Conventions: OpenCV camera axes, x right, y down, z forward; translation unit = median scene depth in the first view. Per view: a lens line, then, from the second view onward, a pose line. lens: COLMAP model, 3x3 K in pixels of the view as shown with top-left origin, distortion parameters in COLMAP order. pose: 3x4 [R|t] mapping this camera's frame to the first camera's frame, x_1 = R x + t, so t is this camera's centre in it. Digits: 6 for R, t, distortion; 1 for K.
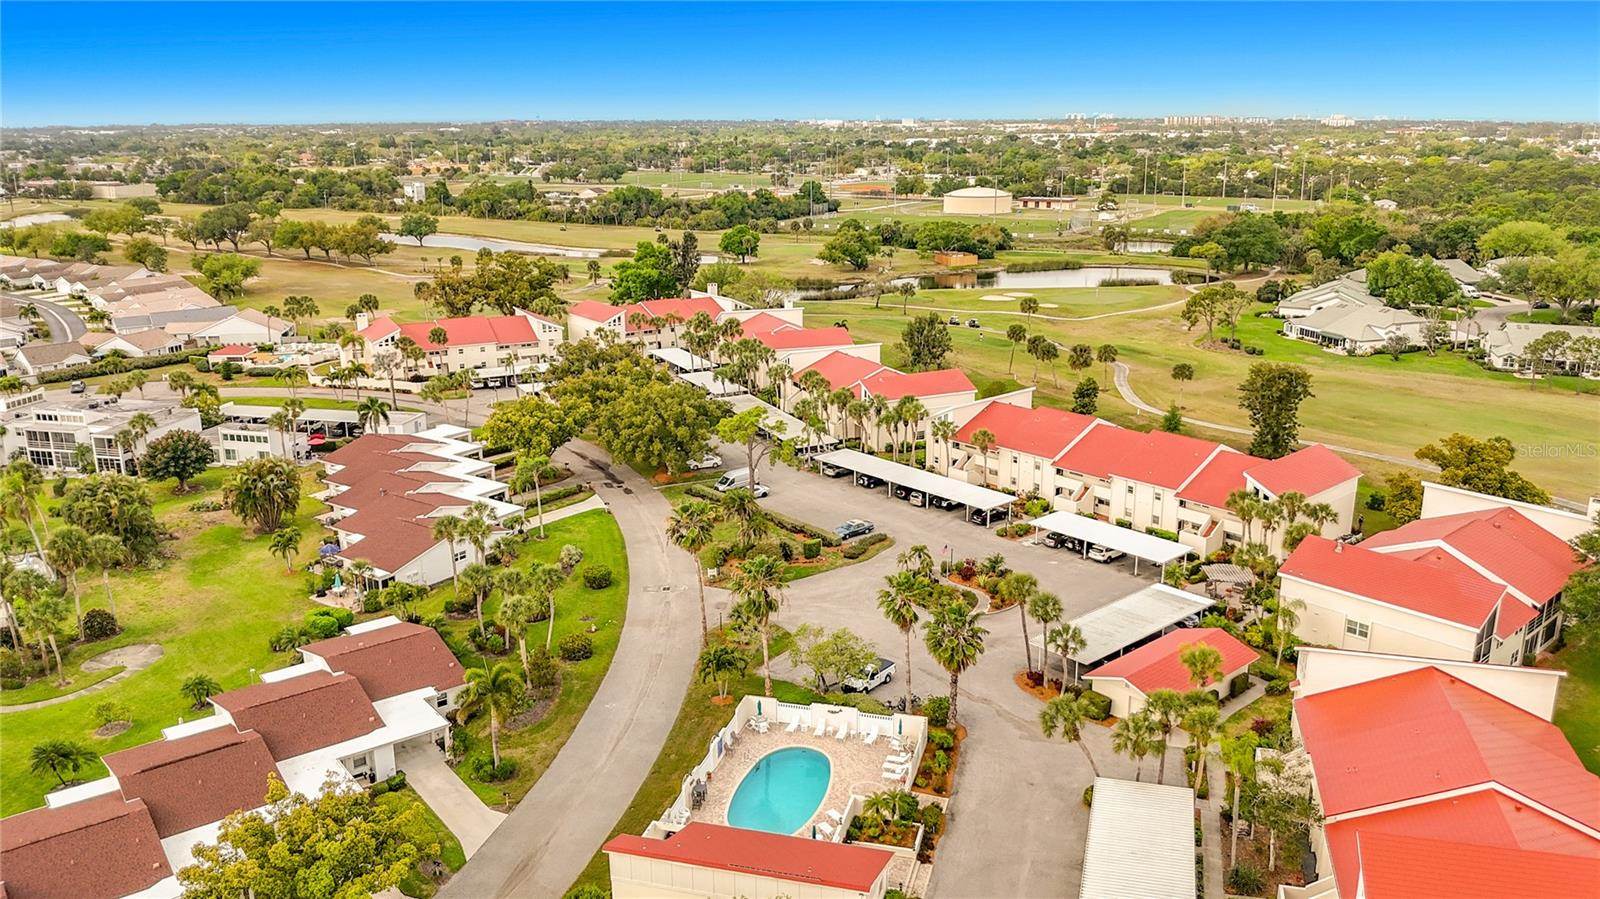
lens RADIAL K [[1218.3, 0, 800.0], [0, 1218.3, 449.5], [0, 0, 1]] dist [0.045081, -0.145163]
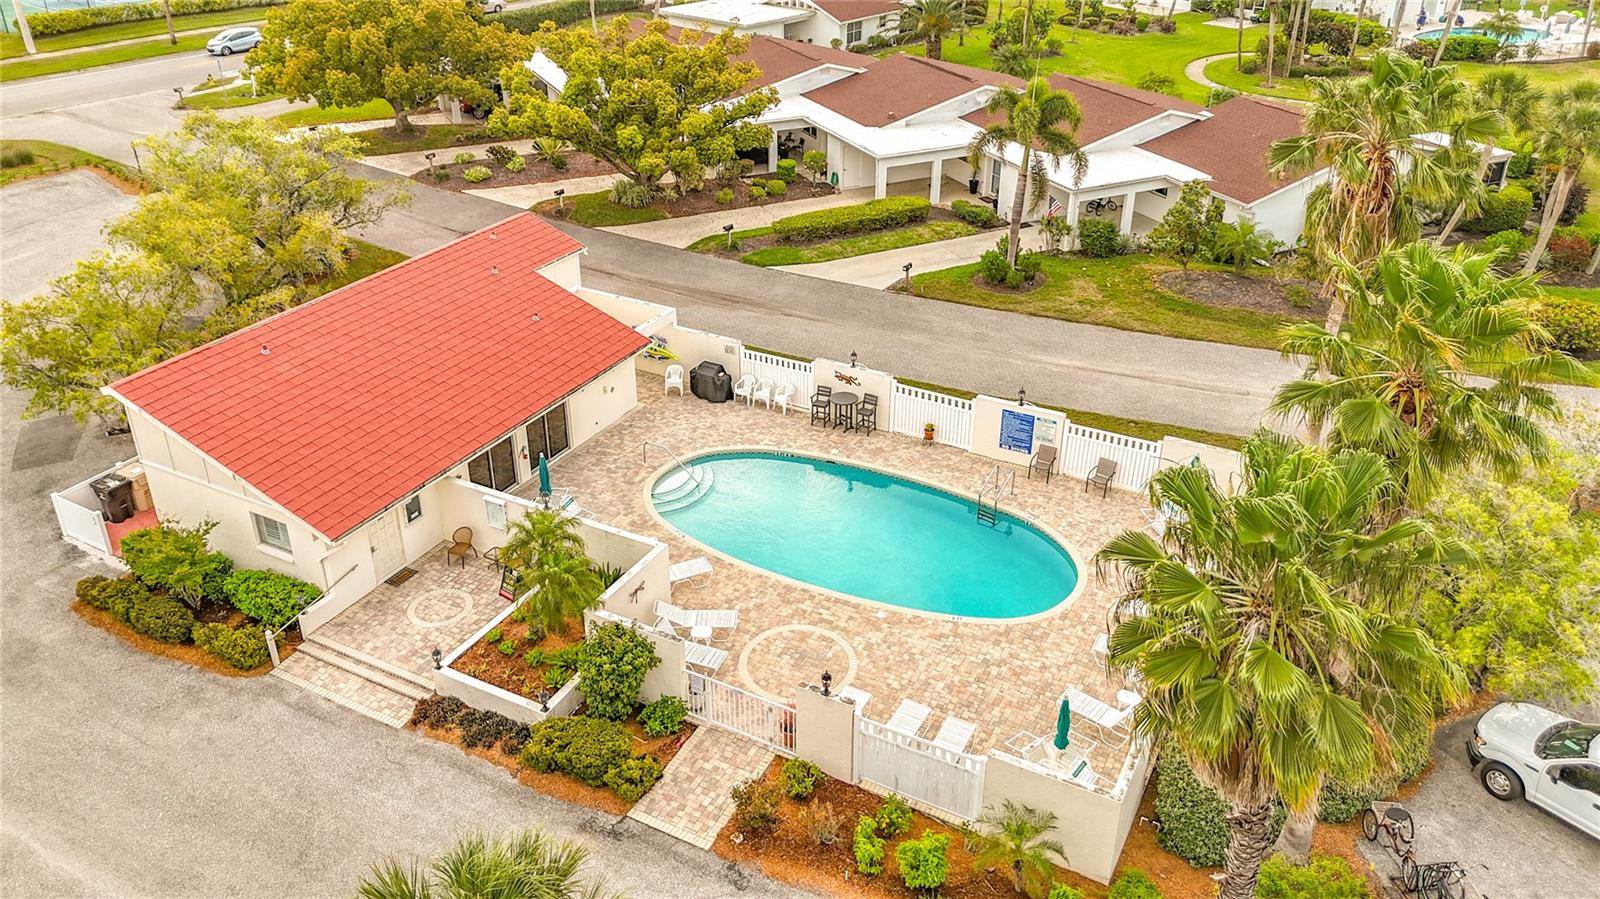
lens RADIAL K [[1167.7, 0, 800.0], [0, 1167.7, 449.5], [0, 0, 1]] dist [0.106359, -0.171637]
pose [[-0.219659, 0.485023, -0.846465, 0.275129], [-0.261566, 0.806608, 0.530062, 0.053454], [0.939858, 0.337839, -0.050314, 0.899941]]
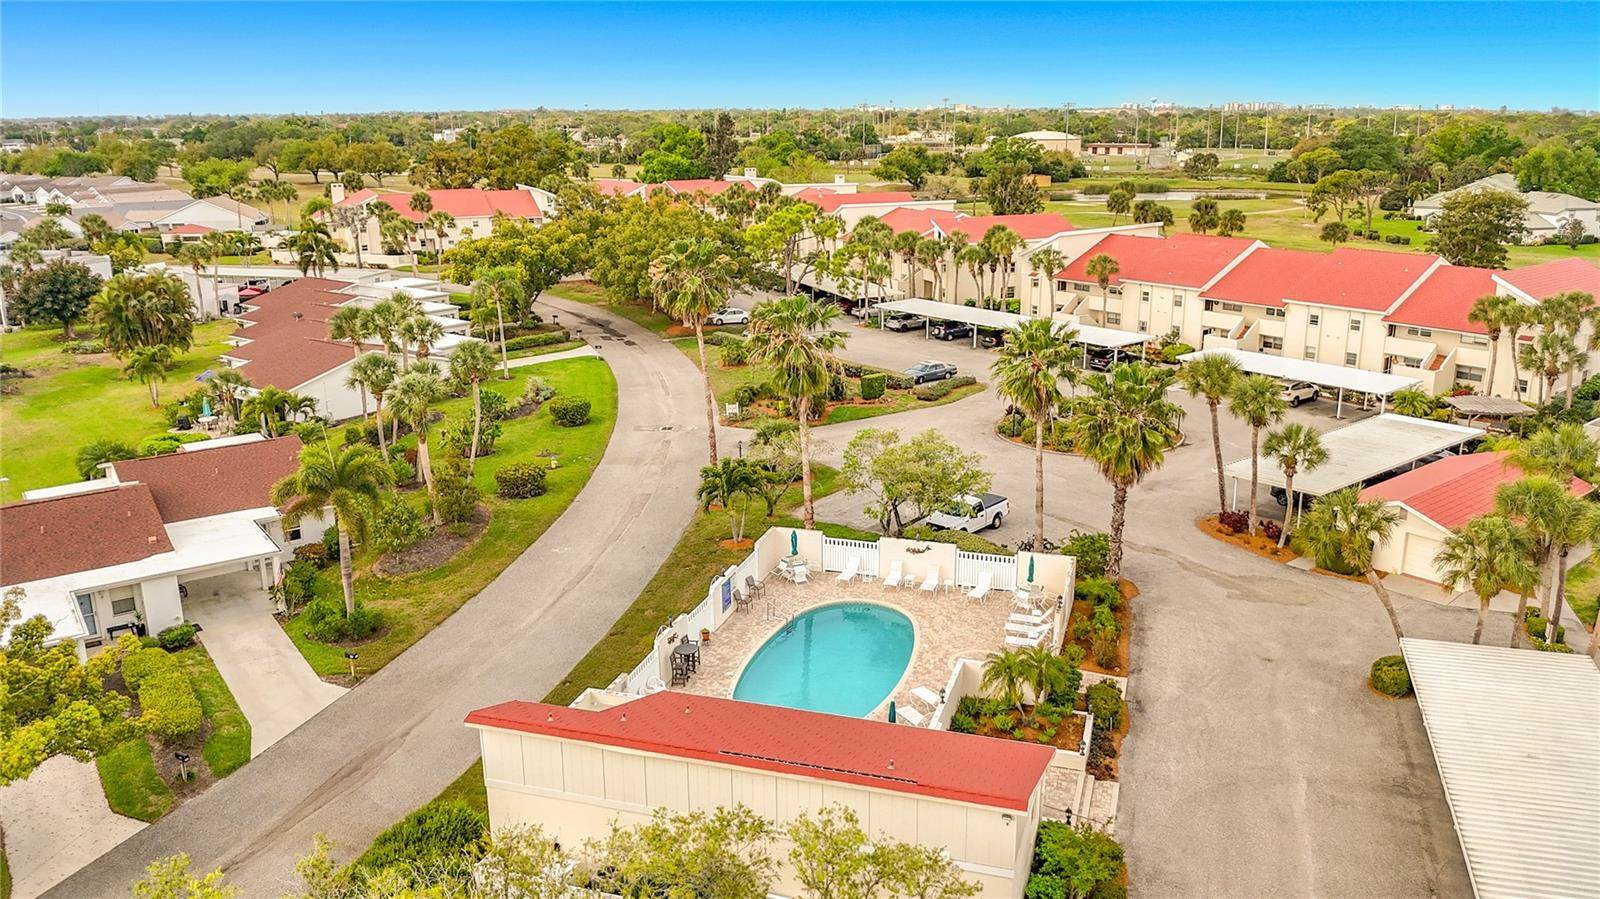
lens RADIAL K [[1218.3, 0, 800.0], [0, 1218.3, 449.5], [0, 0, 1]] dist [0.045081, -0.145163]
pose [[0.999231, 0.009806, -0.037954, -0.007677], [-0.009774, 0.999952, 0.001016, 0.162723], [0.037962, -0.000644, 0.999279, 0.387543]]
